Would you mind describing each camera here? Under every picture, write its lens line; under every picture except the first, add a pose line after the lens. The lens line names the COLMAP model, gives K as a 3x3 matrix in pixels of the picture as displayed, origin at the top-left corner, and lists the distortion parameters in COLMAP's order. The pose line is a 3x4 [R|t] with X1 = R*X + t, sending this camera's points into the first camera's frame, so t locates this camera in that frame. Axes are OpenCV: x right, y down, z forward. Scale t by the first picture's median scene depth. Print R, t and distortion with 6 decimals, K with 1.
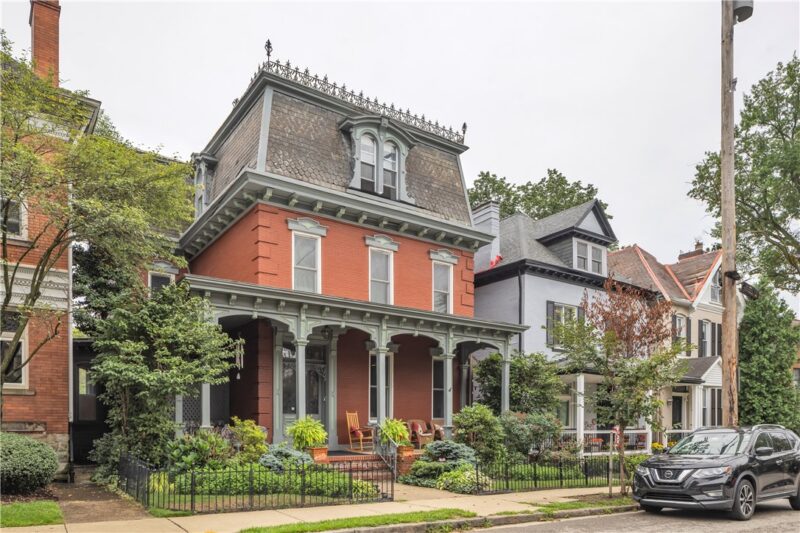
lens RADIAL K [[564.8, 0, 399.6], [0, 564.8, 268.9], [0, 0, 1]] dist [-0.001589, -0.000632]
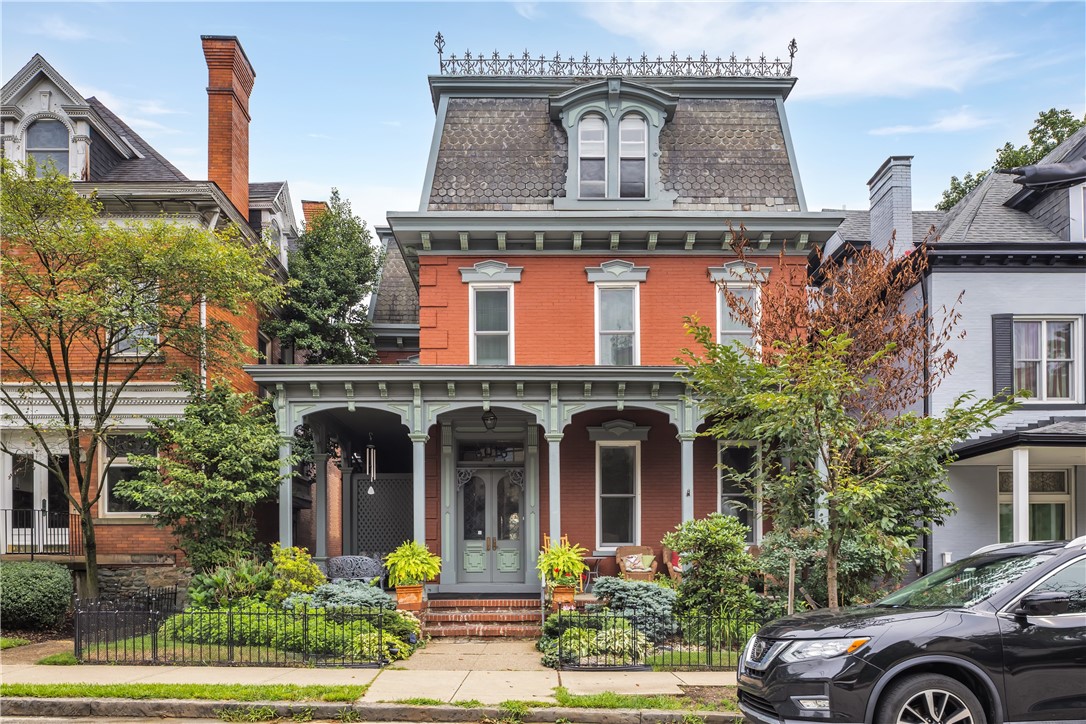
lens RADIAL K [[762.7, 0, 541.4], [0, 762.7, 380.5], [0, 0, 1]] dist [-0.014070, -0.001889]
pose [[0.820294, -0.139661, -0.554629, 0.363258], [0.159717, 0.987086, -0.012337, 0.071807], [0.549189, -0.078463, 0.832006, 0.226206]]
